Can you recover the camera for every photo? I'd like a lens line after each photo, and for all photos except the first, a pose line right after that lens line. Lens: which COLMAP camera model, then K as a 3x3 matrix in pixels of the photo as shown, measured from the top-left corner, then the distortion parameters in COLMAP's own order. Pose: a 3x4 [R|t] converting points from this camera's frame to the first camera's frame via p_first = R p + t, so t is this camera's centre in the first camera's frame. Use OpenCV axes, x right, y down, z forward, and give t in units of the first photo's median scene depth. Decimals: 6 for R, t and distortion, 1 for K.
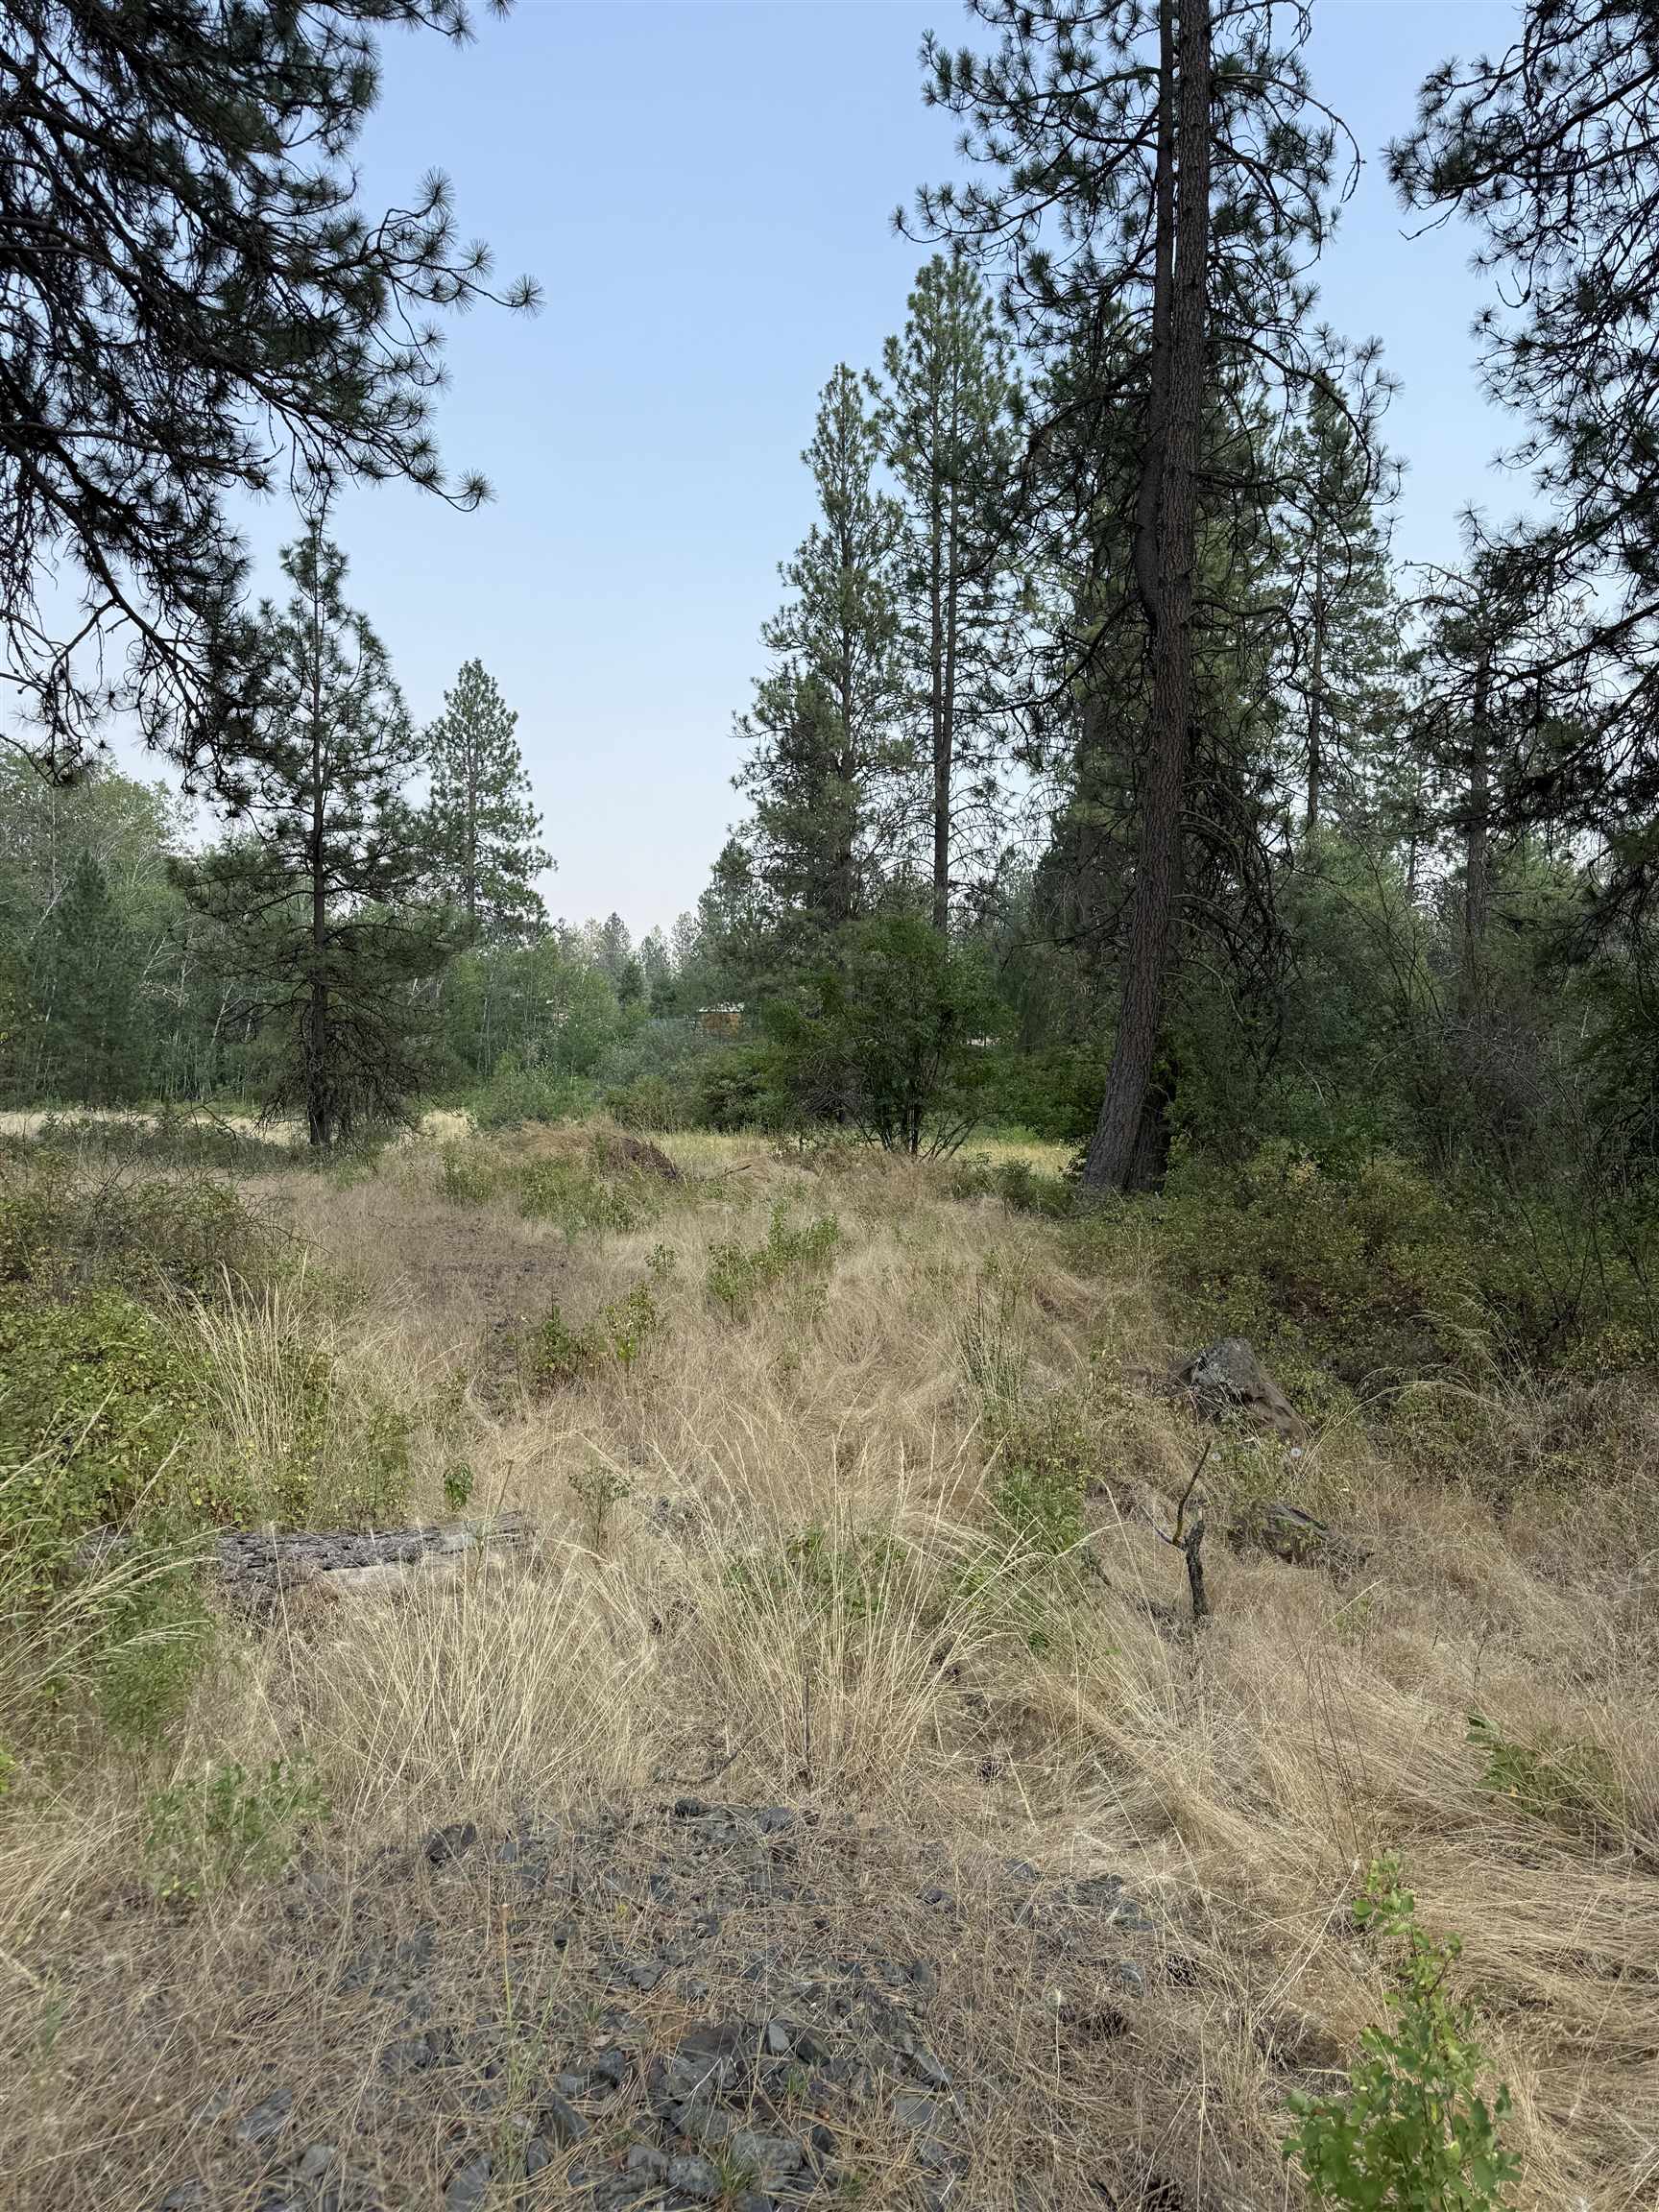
lens RADIAL K [[1566.0, 0, 834.2], [0, 1566.0, 1127.8], [0, 0, 1]] dist [0.071993, -0.081603]
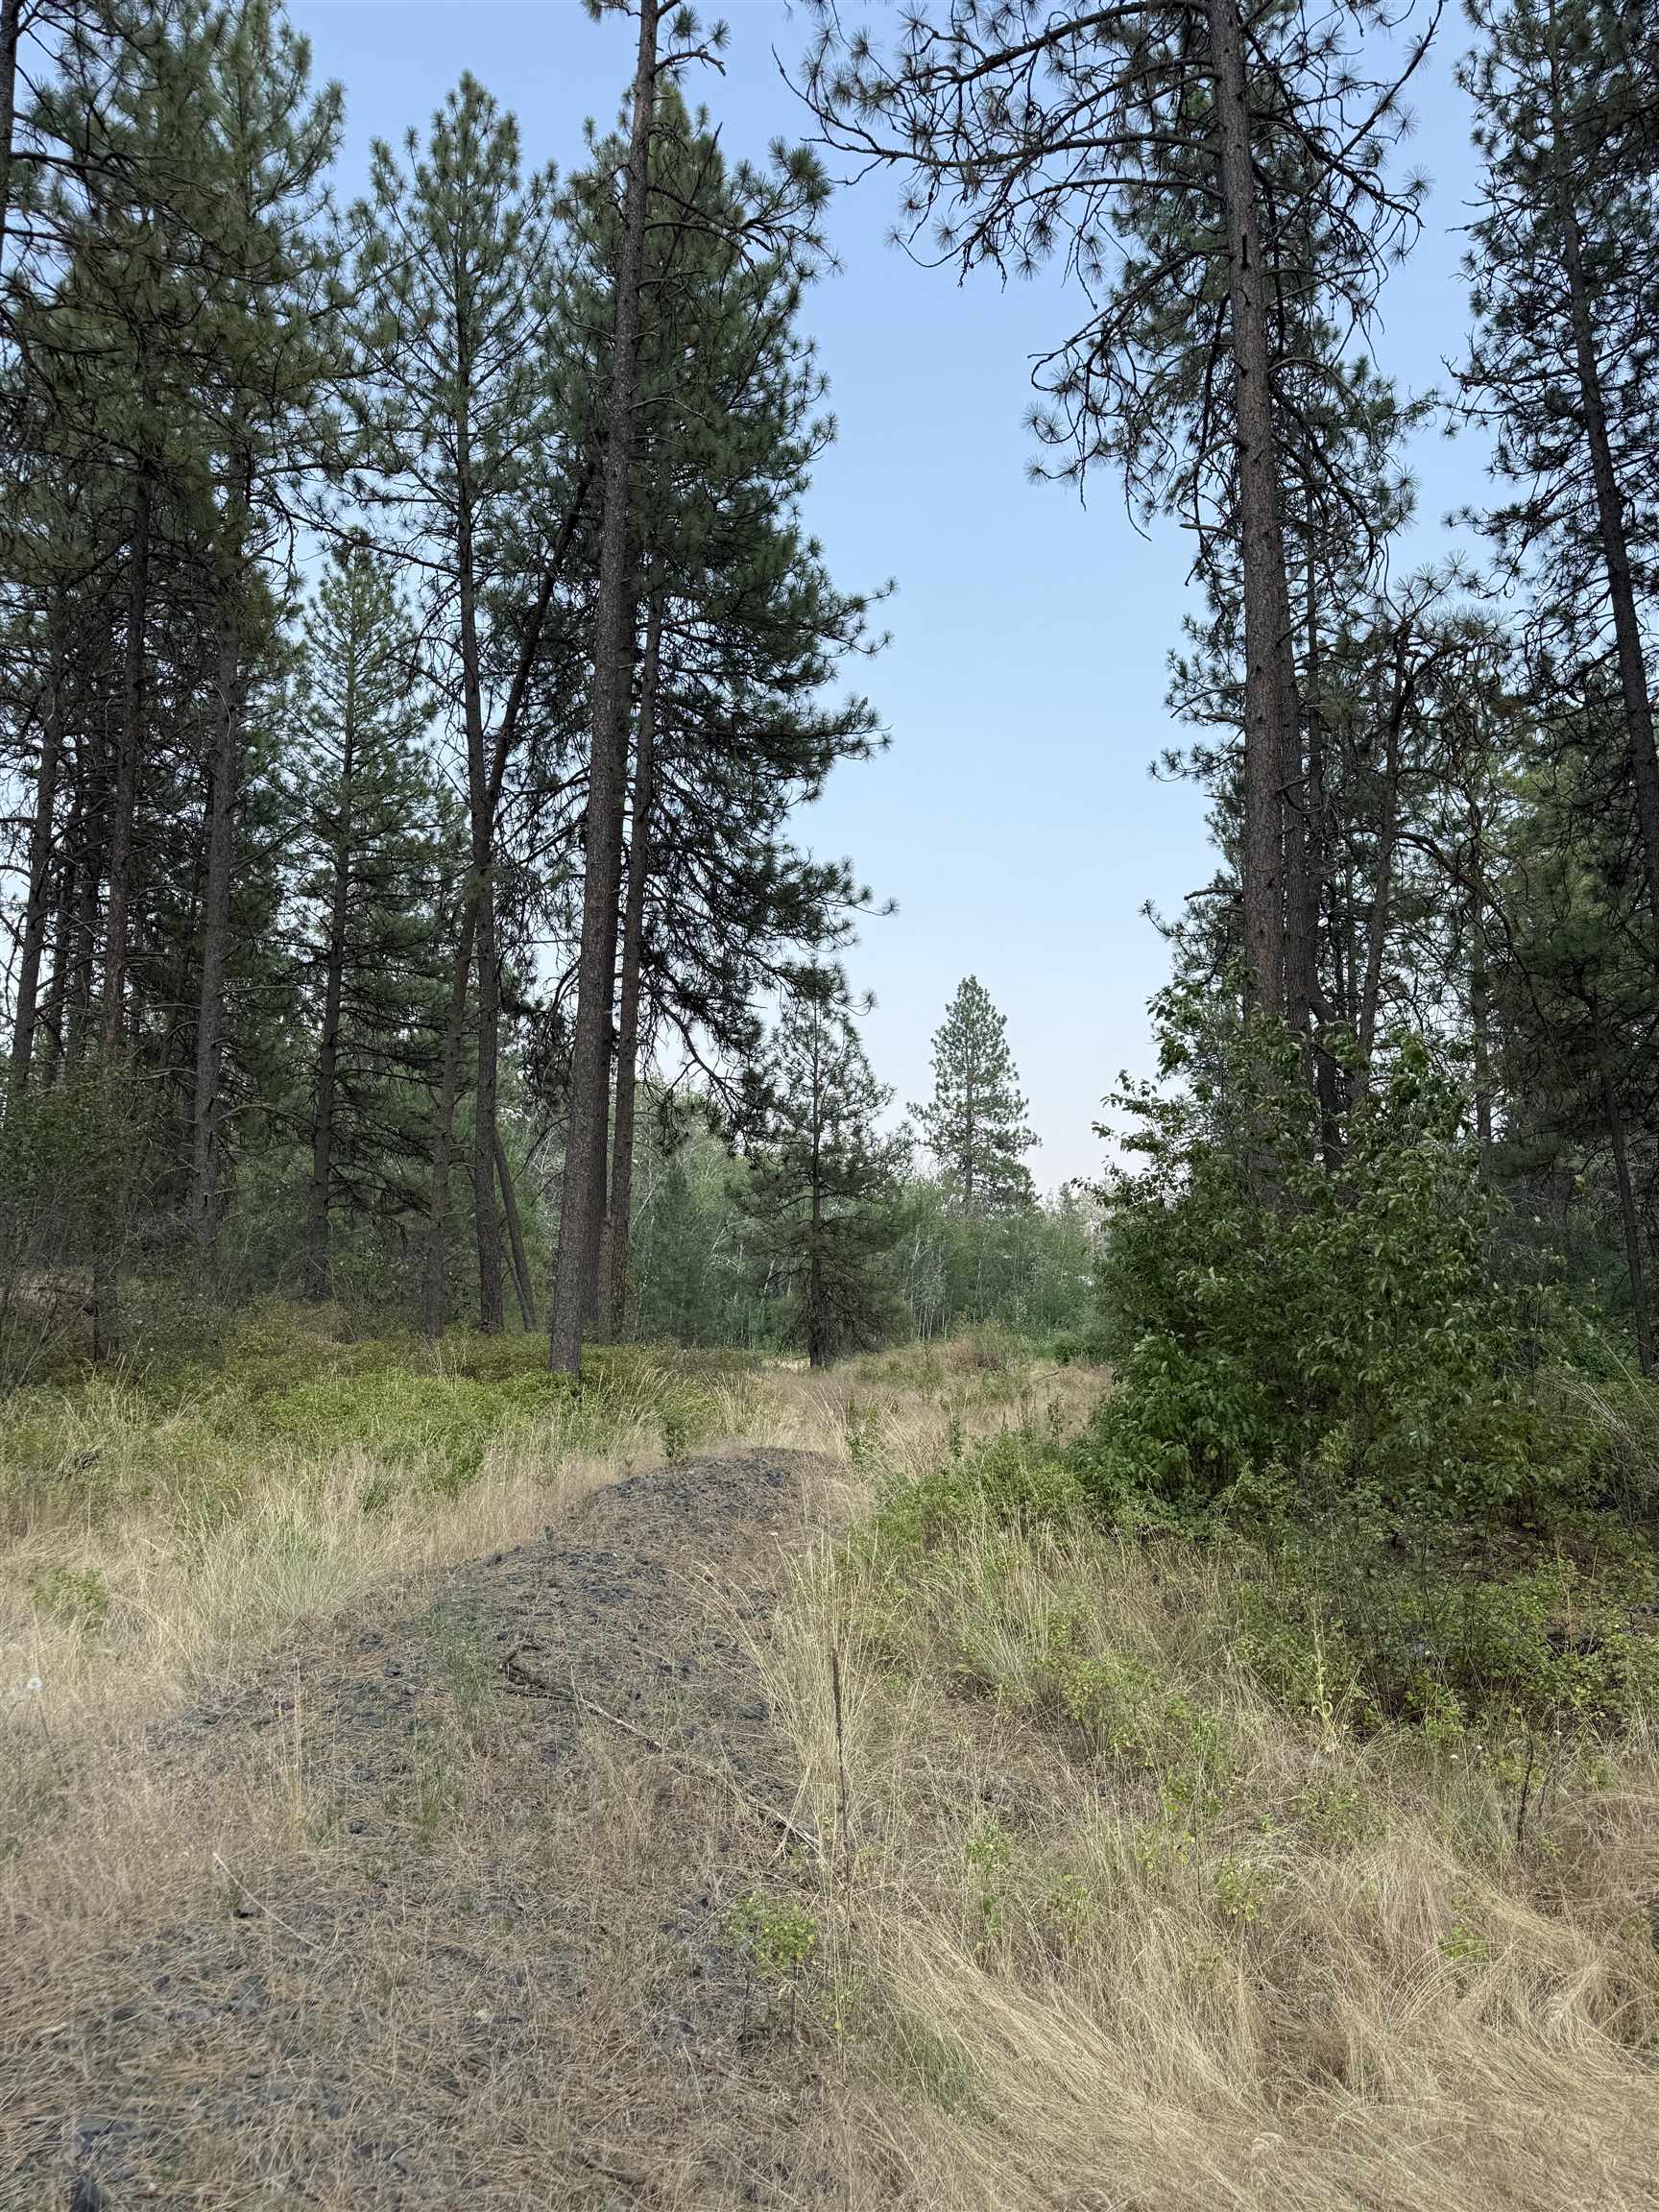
lens RADIAL K [[1566.0, 0, 826.1], [0, 1566.0, 1115.4], [0, 0, 1]] dist [0.071993, -0.081603]
pose [[0.942191, -0.056408, -0.330293, 0.074803], [-0.000319, 0.985576, -0.169231, 0.010987], [0.335075, 0.159554, 0.928584, -0.163760]]
